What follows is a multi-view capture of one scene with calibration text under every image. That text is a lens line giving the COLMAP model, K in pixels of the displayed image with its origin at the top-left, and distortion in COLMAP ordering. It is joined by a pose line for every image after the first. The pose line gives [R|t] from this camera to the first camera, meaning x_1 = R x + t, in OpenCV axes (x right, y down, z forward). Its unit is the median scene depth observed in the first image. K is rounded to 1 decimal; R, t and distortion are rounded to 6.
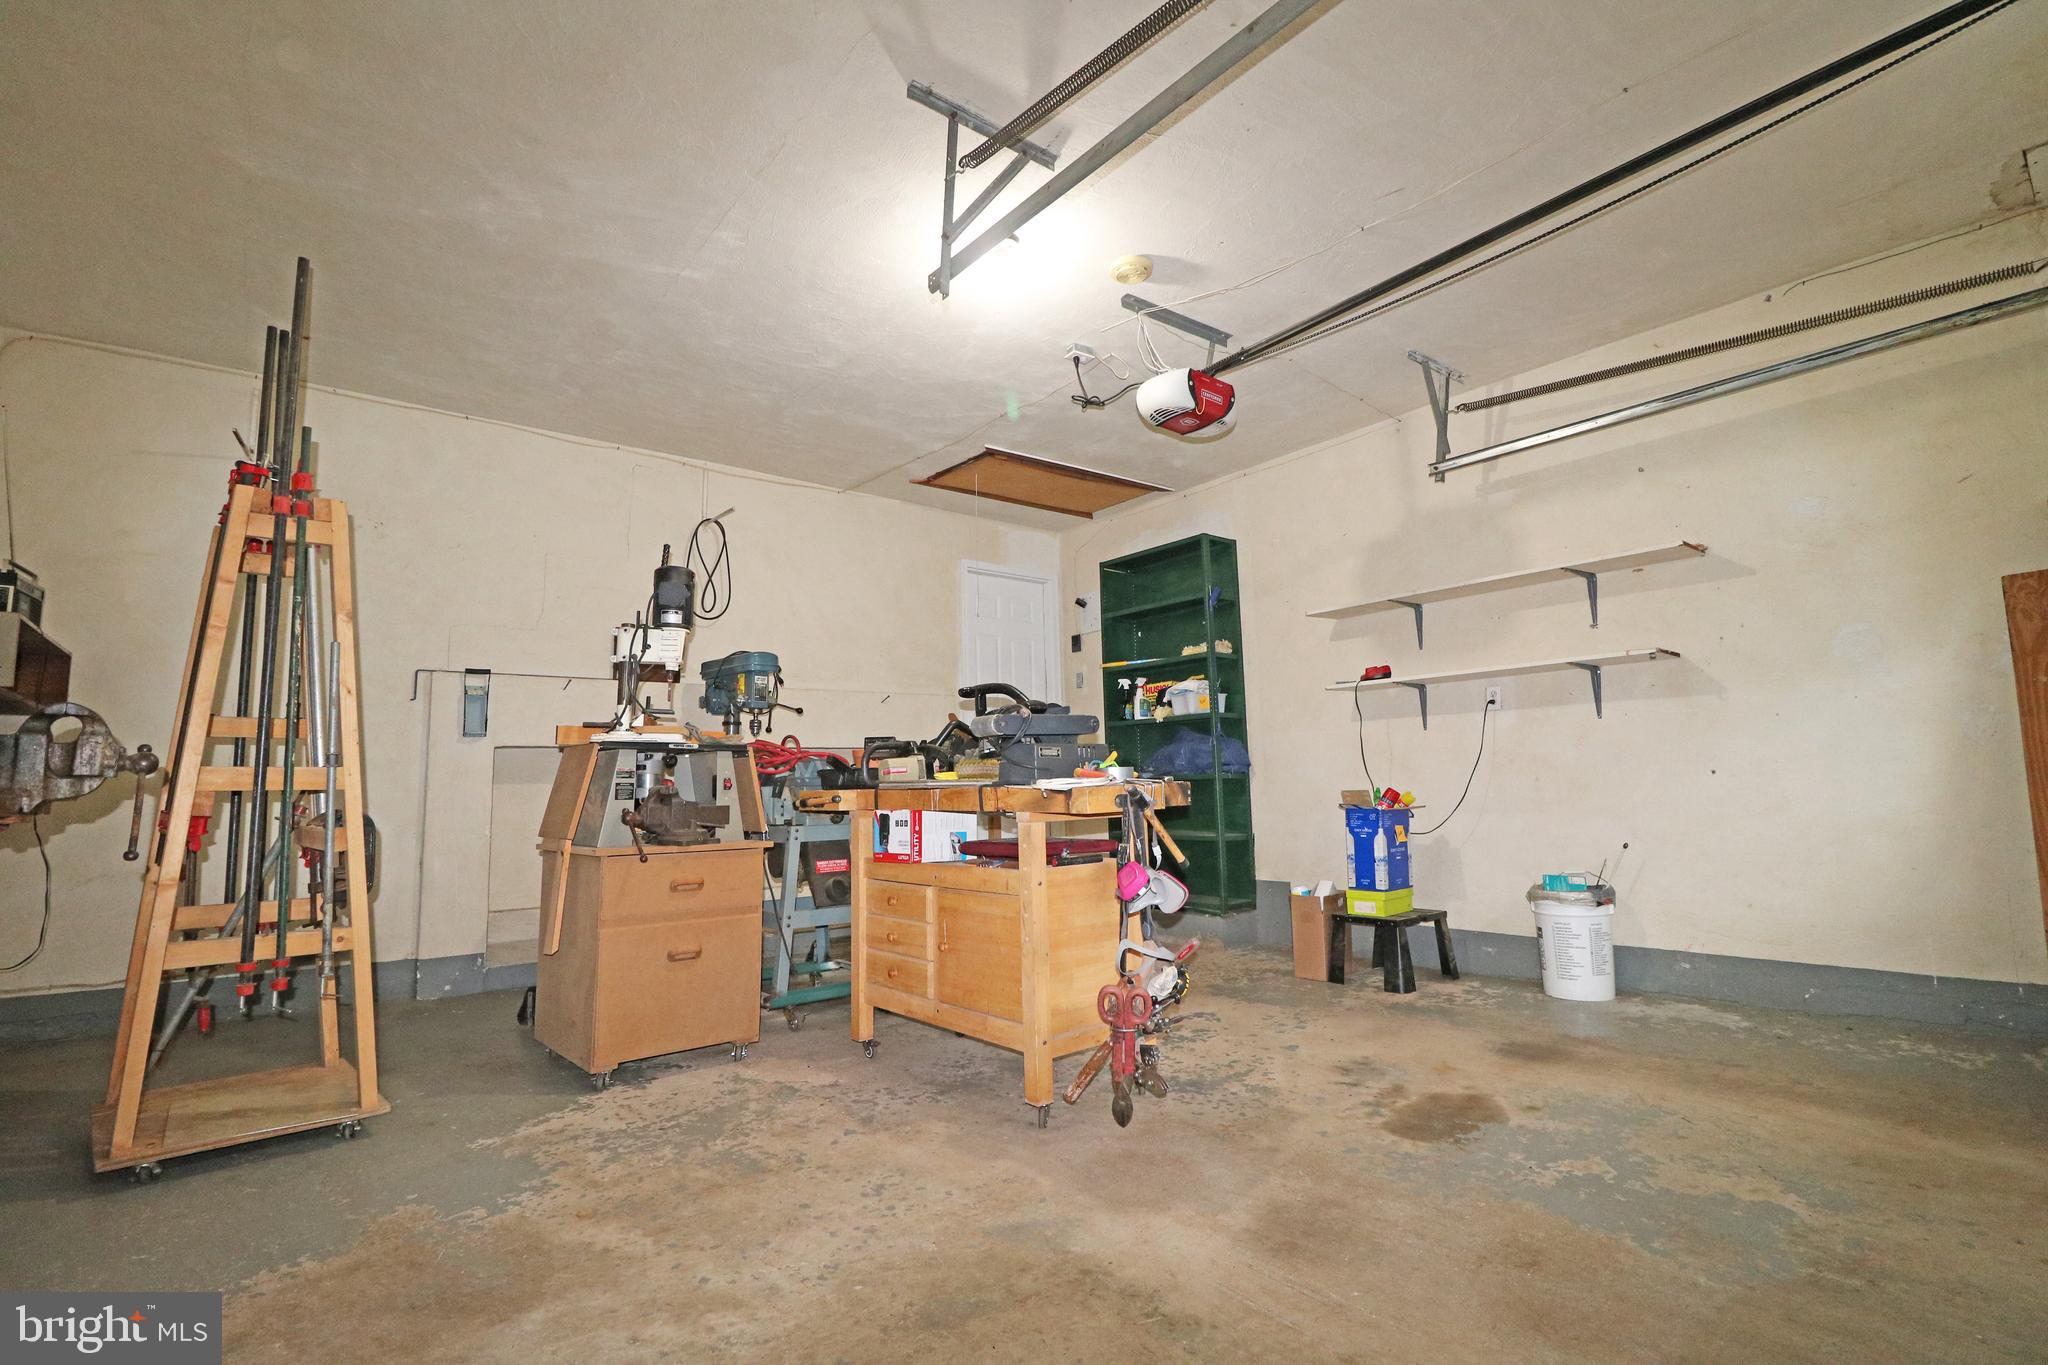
lens RADIAL K [[949.5, 0, 1037.2], [0, 949.5, 674.6], [0, 0, 1]] dist [-0.000152, -0.012672]
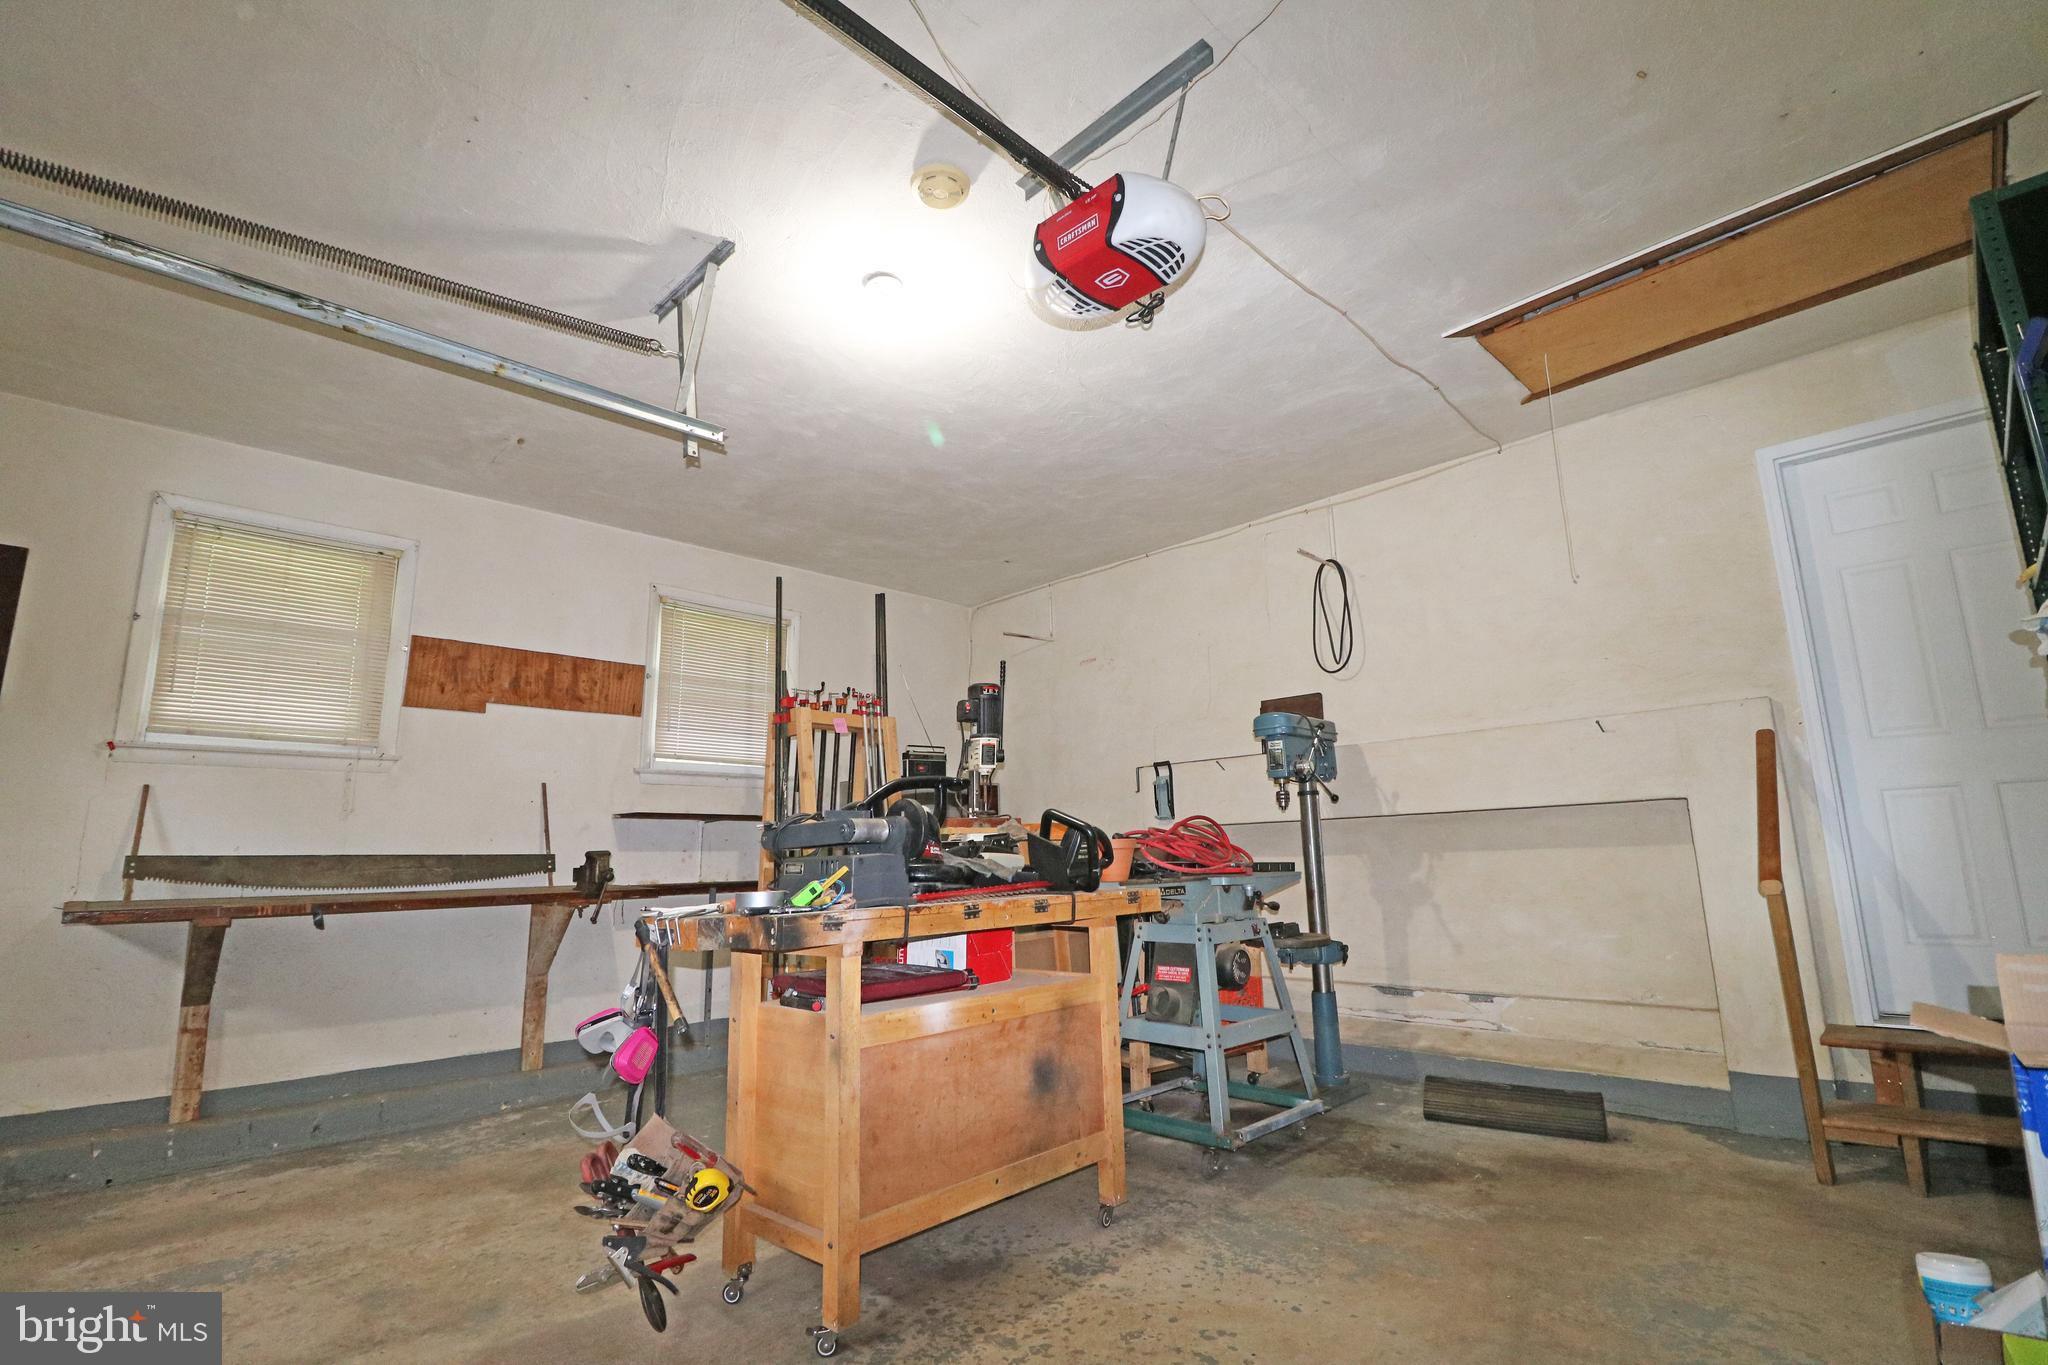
lens RADIAL K [[949.5, 0, 1037.2], [0, 949.5, 674.6], [0, 0, 1]] dist [-0.000152, -0.012672]
pose [[0.107105, -0.167486, -0.980039, 0.982182], [0.142849, 0.978075, -0.151539, 0.077103], [0.983932, -0.123767, 0.128682, 1.215476]]
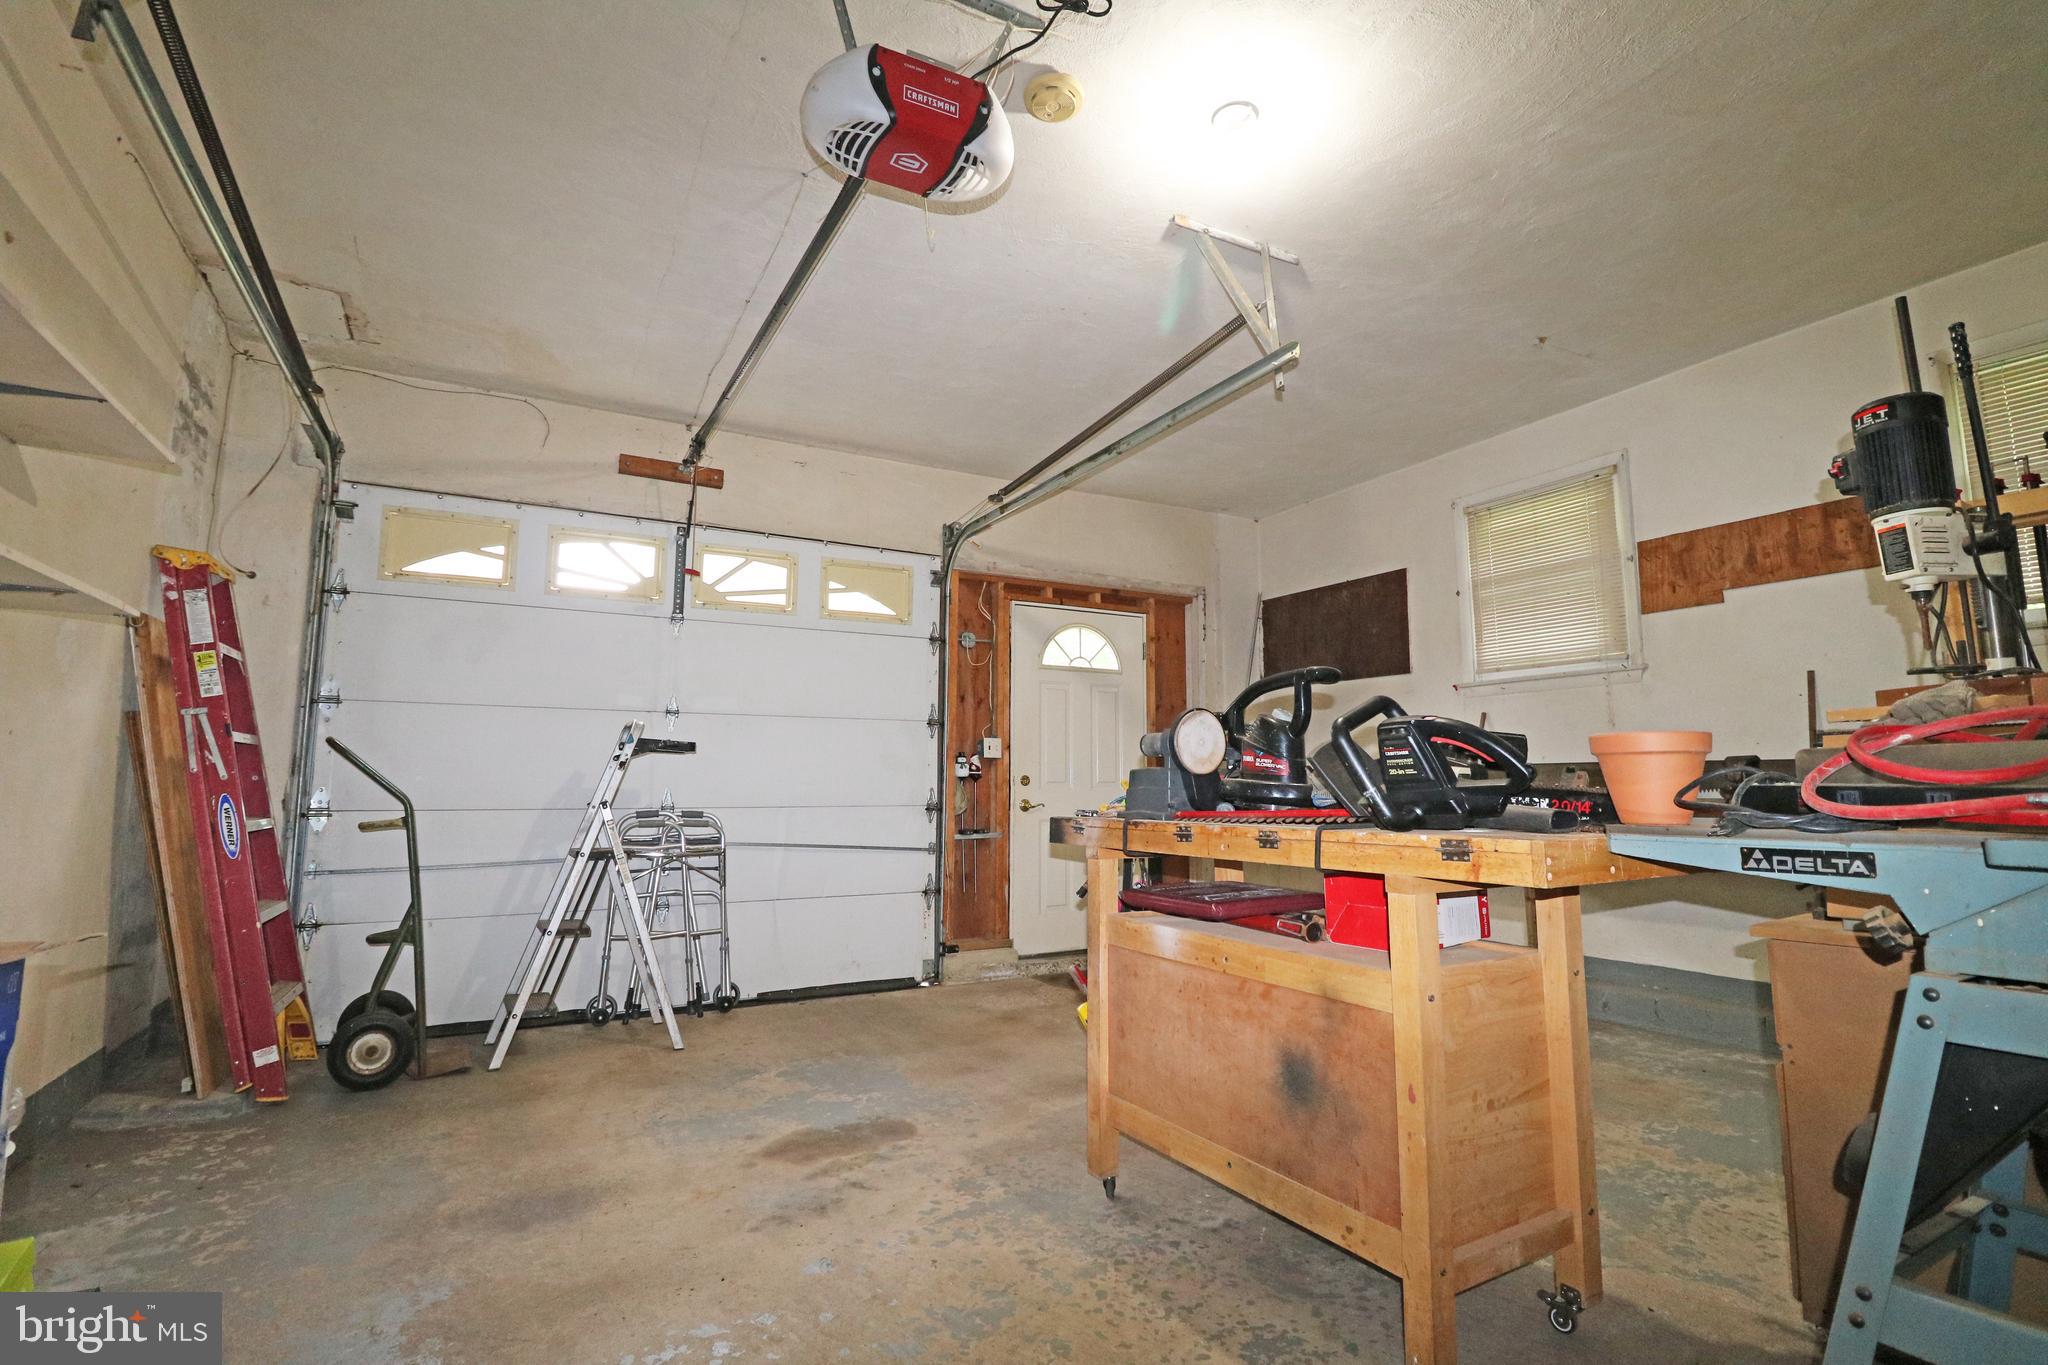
lens RADIAL K [[949.5, 0, 1037.2], [0, 949.5, 674.6], [0, 0, 1]] dist [-0.000152, -0.012672]
pose [[-0.983584, 0.044411, 0.174900, 0.008976], [0.001586, 0.971331, -0.237726, 0.212484], [-0.180443, -0.233546, -0.955456, 2.056748]]
